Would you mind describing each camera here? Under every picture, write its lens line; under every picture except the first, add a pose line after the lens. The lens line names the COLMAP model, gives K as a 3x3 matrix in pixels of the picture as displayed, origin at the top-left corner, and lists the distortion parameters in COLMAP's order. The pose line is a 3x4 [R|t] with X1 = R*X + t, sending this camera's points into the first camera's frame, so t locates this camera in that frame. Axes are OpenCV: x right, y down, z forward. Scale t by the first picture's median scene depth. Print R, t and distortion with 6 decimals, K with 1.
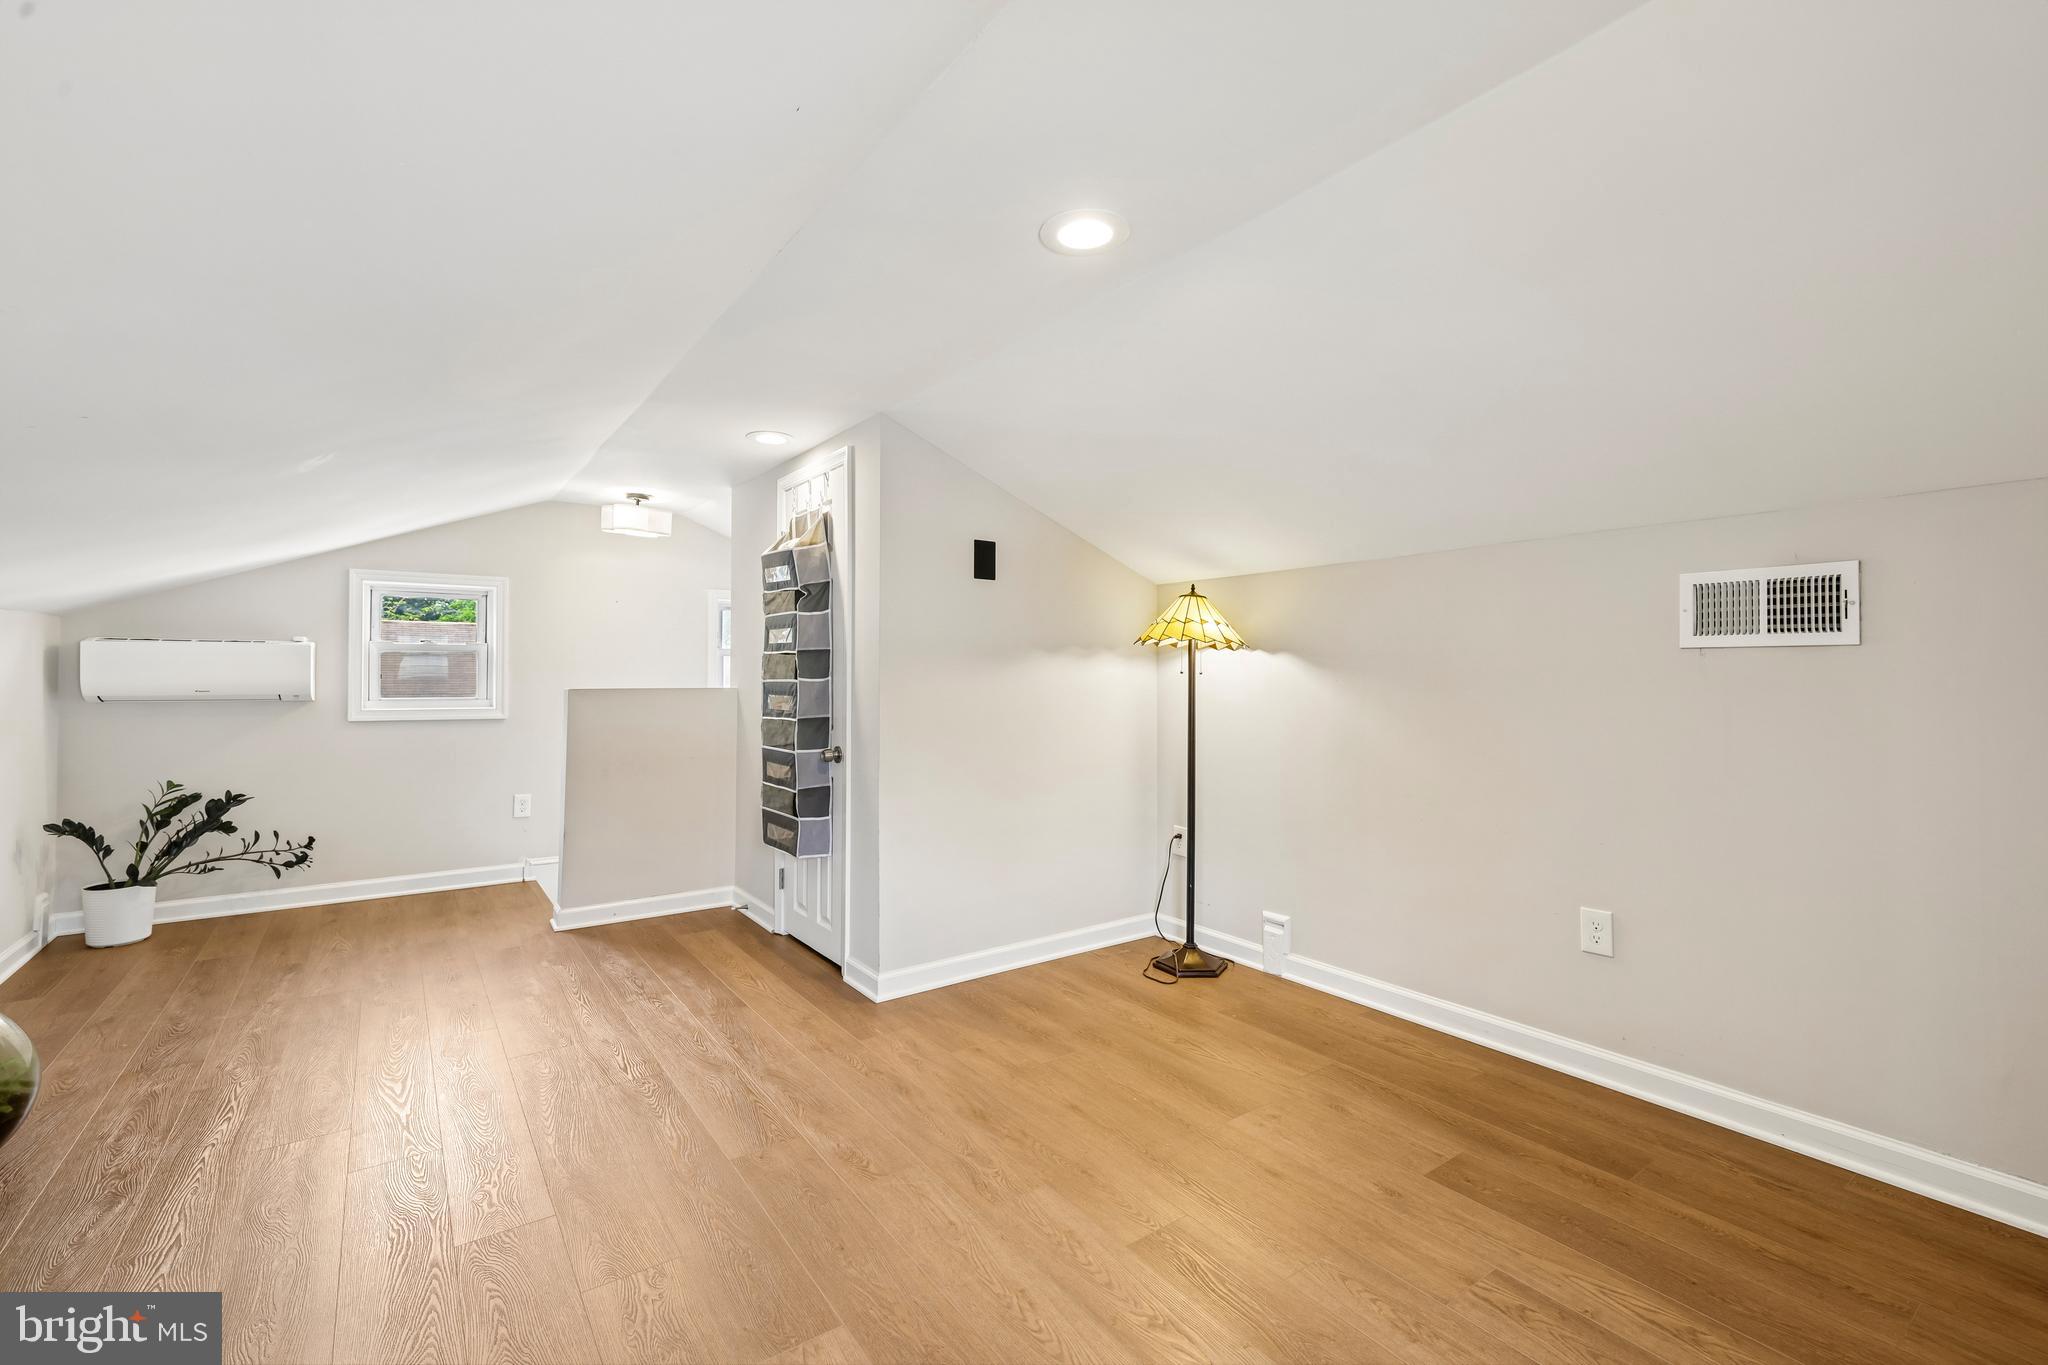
lens RADIAL K [[885.9, 0, 1009.7], [0, 885.9, 671.5], [0, 0, 1]] dist [-0.002580, -0.000259]
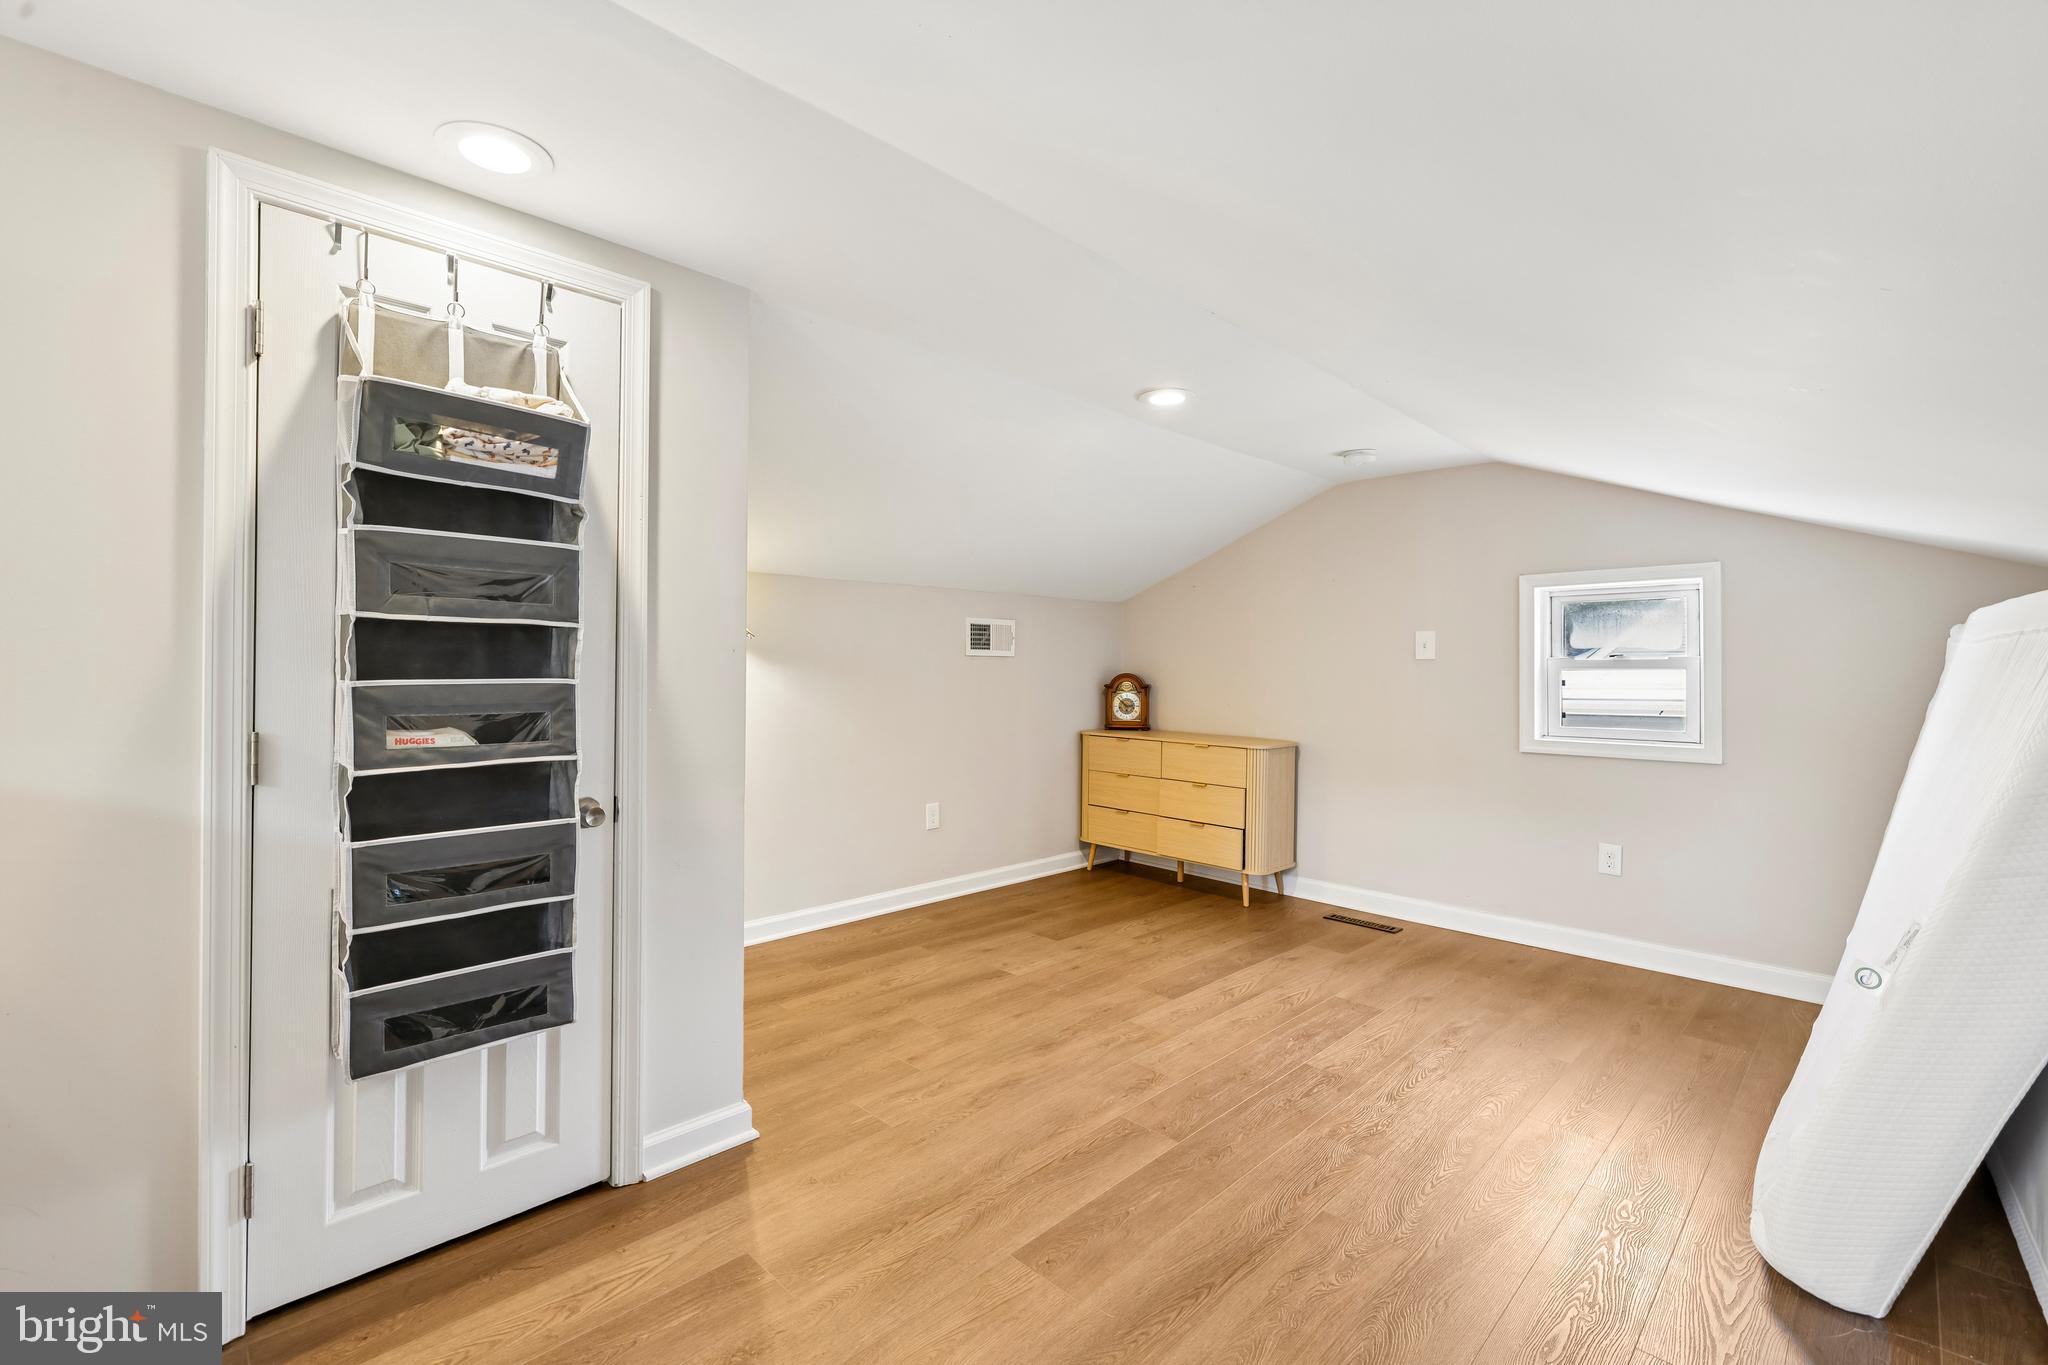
lens RADIAL K [[862.5, 0, 1024.0], [0, 862.5, 682.5], [0, 0, 1]] dist [-0.001179, -0.000184]
pose [[-0.166277, -0.017568, 0.985923, -0.942981], [-0.009750, 0.999822, 0.016172, 0.000208], [-0.986031, -0.006924, -0.166419, 1.002745]]
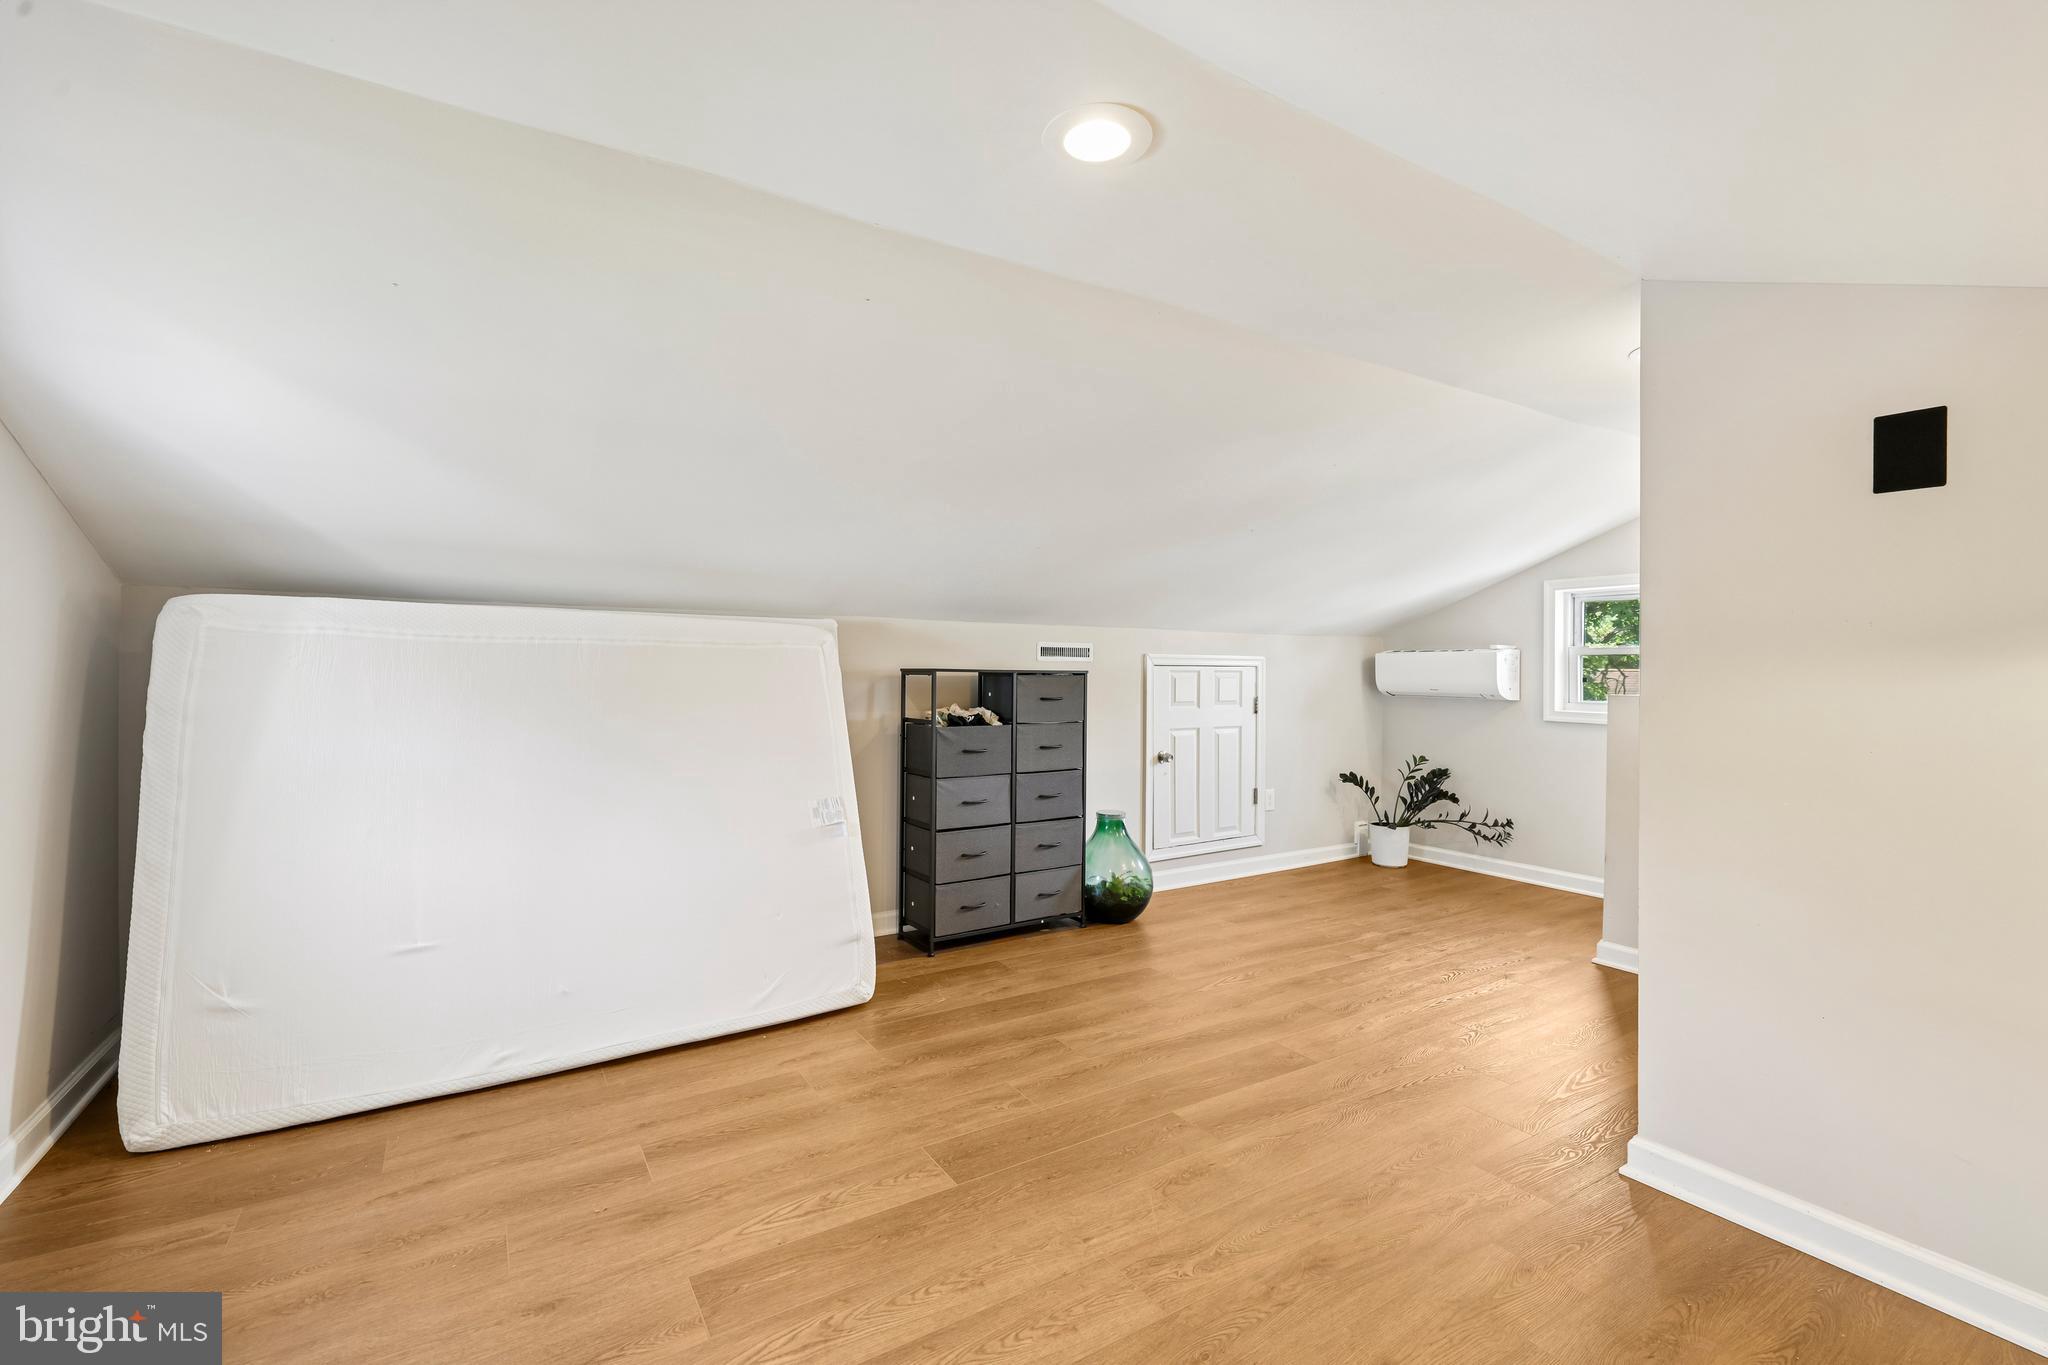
lens RADIAL K [[885.9, 0, 1009.7], [0, 885.9, 671.5], [0, 0, 1]] dist [-0.002580, -0.000259]
pose [[-0.070378, -0.001075, -0.997520, 0.602277], [-0.005877, 0.999983, -0.000663, 0.000380], [0.997503, 0.005816, -0.070383, 0.647515]]
